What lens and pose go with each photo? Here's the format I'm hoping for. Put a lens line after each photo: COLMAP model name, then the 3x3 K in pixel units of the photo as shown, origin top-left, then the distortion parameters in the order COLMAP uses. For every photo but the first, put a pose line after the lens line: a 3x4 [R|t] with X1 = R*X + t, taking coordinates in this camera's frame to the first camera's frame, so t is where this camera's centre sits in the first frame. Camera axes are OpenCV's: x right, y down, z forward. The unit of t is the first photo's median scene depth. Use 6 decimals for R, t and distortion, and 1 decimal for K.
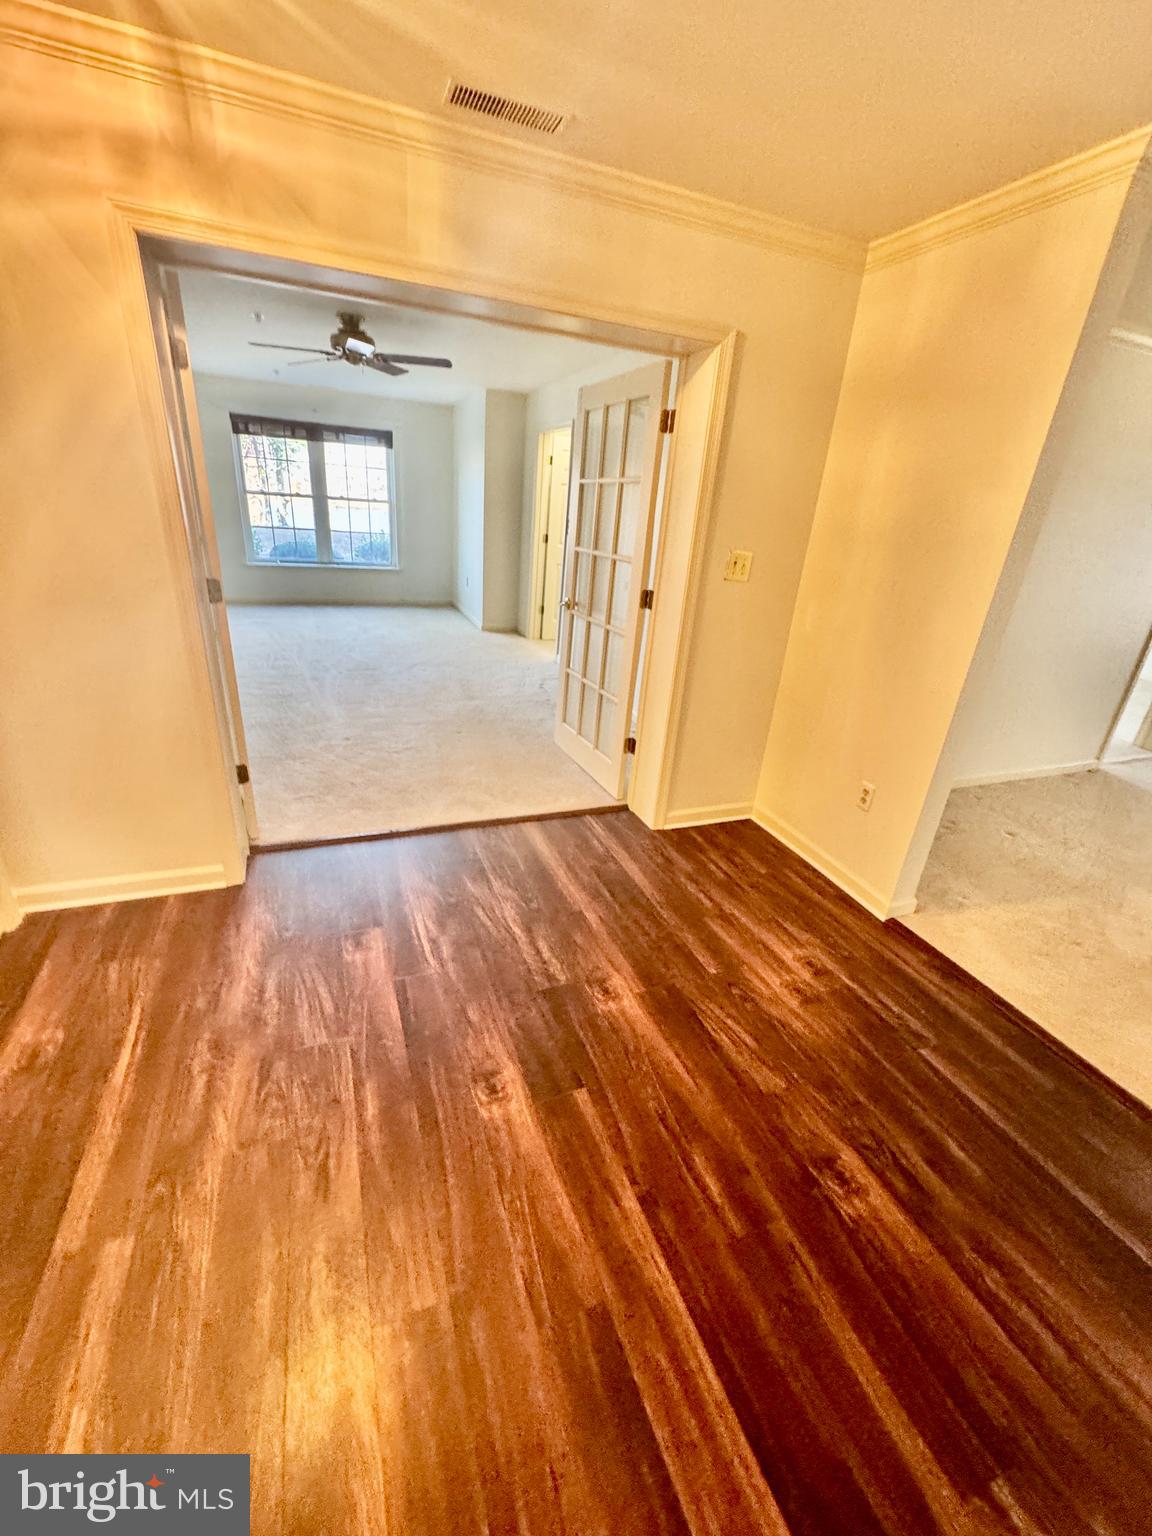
lens RADIAL K [[620.4, 0, 575.6], [0, 620.4, 764.9], [0, 0, 1]] dist [-0.001870, -0.000097]
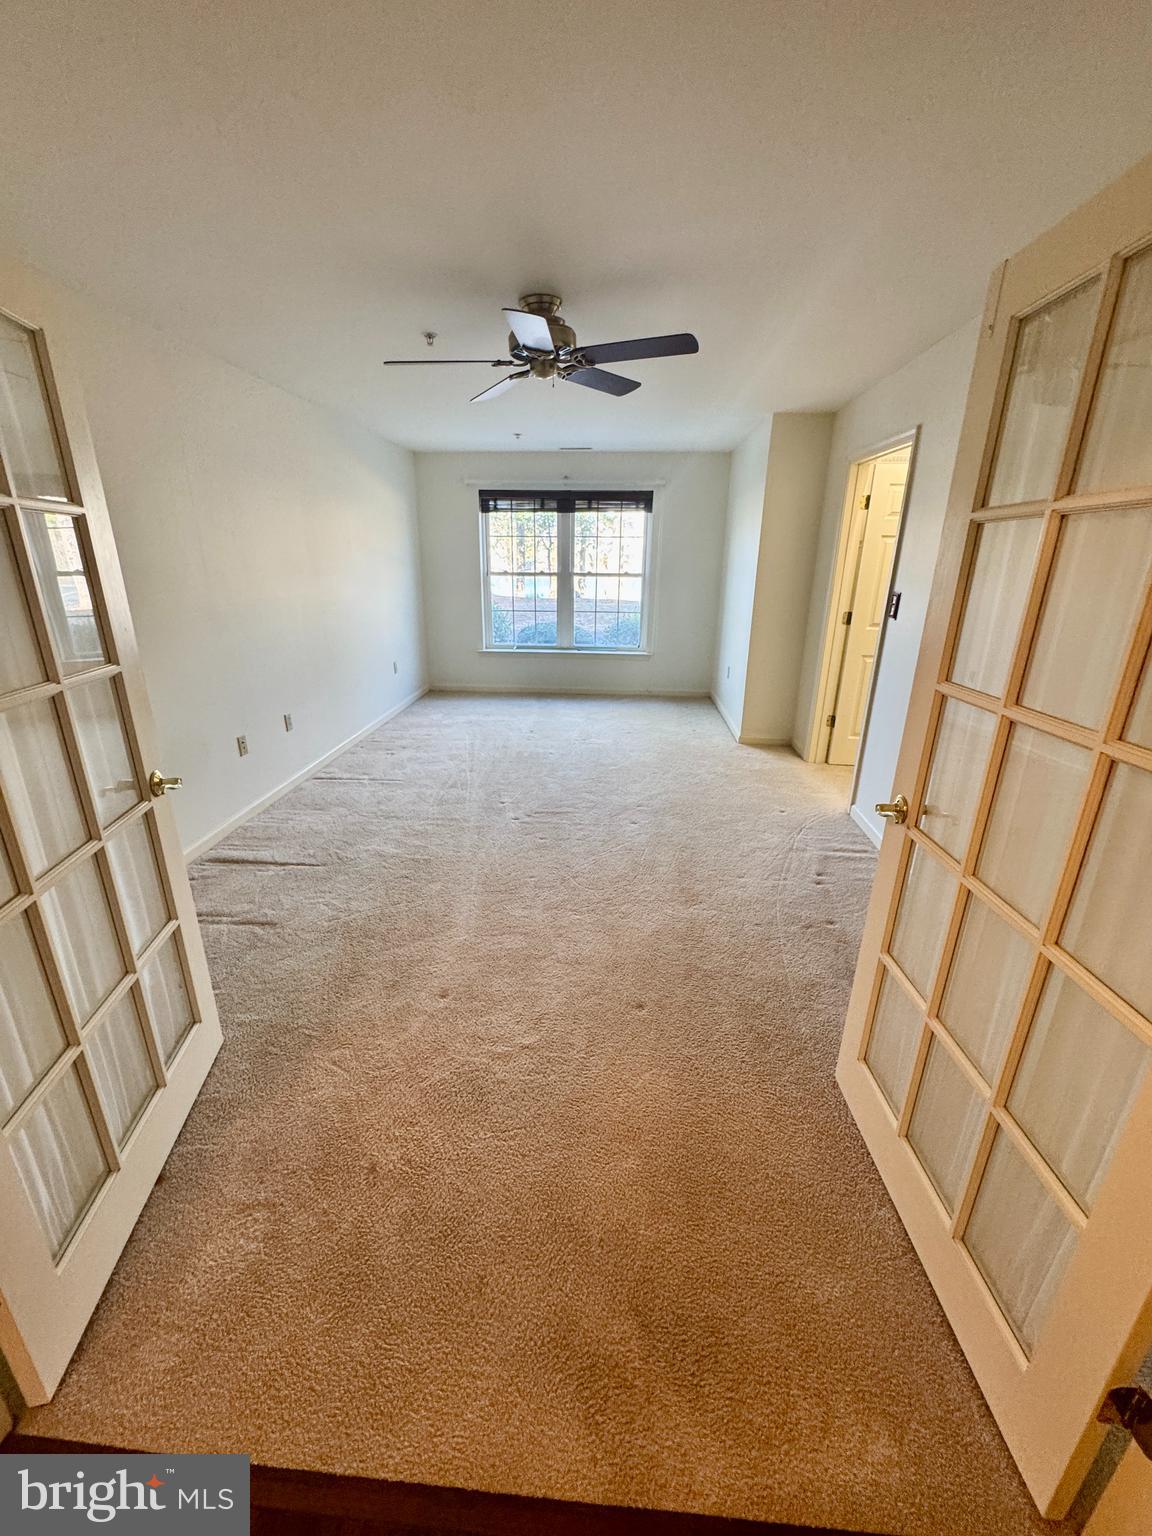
lens RADIAL K [[620.4, 0, 575.7], [0, 620.4, 768.5], [0, 0, 1]] dist [-0.001870, -0.000097]
pose [[0.903846, 0.075789, -0.421092, -0.017327], [-0.112580, 0.991633, -0.063168, -0.116465], [0.412781, 0.104501, 0.904816, 0.265270]]
